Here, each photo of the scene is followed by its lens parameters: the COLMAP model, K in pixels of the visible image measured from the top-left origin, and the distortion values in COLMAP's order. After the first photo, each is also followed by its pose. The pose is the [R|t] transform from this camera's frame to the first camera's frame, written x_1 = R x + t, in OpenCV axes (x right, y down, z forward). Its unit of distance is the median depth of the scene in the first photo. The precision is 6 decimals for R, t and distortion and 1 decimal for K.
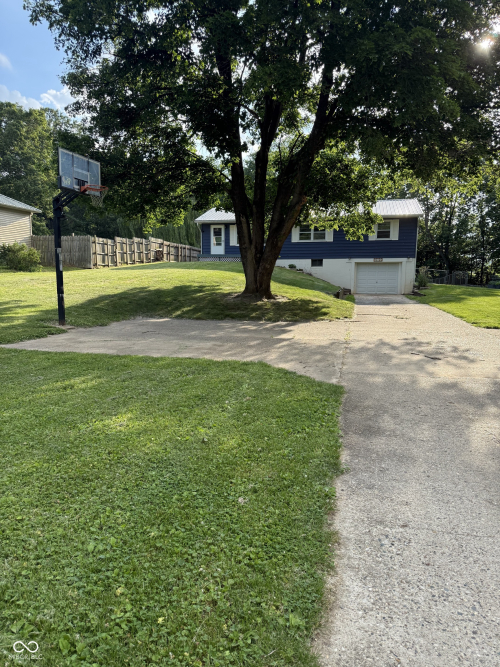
lens RADIAL K [[469.7, 0, 245.7], [0, 469.7, 334.8], [0, 0, 1]] dist [0.173236, -0.354399]
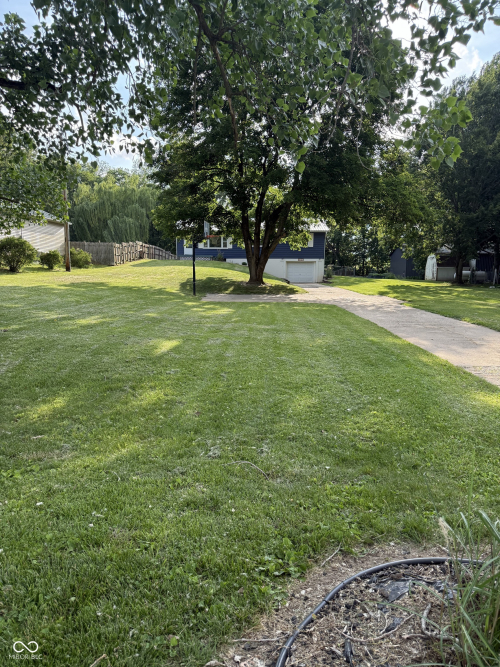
lens RADIAL K [[469.7, 0, 245.7], [0, 469.7, 334.8], [0, 0, 1]] dist [0.173236, -0.354399]
pose [[0.976423, -0.030754, 0.213665, -0.243474], [0.026631, 0.999400, 0.022149, 0.046709], [-0.214218, -0.015937, 0.976656, -0.473064]]
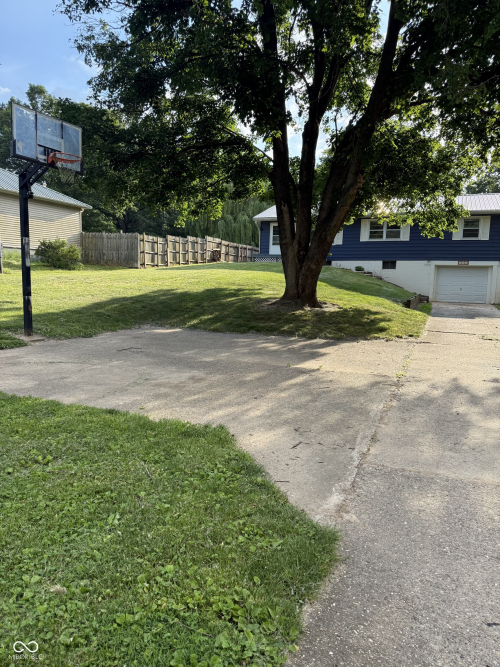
lens RADIAL K [[469.7, 0, 245.7], [0, 469.7, 334.8], [0, 0, 1]] dist [0.173236, -0.354399]
pose [[0.987367, 0.037847, -0.153862, 0.034182], [-0.038725, 0.999246, -0.002715, -0.012657], [0.153644, 0.008639, 0.988089, 0.105567]]
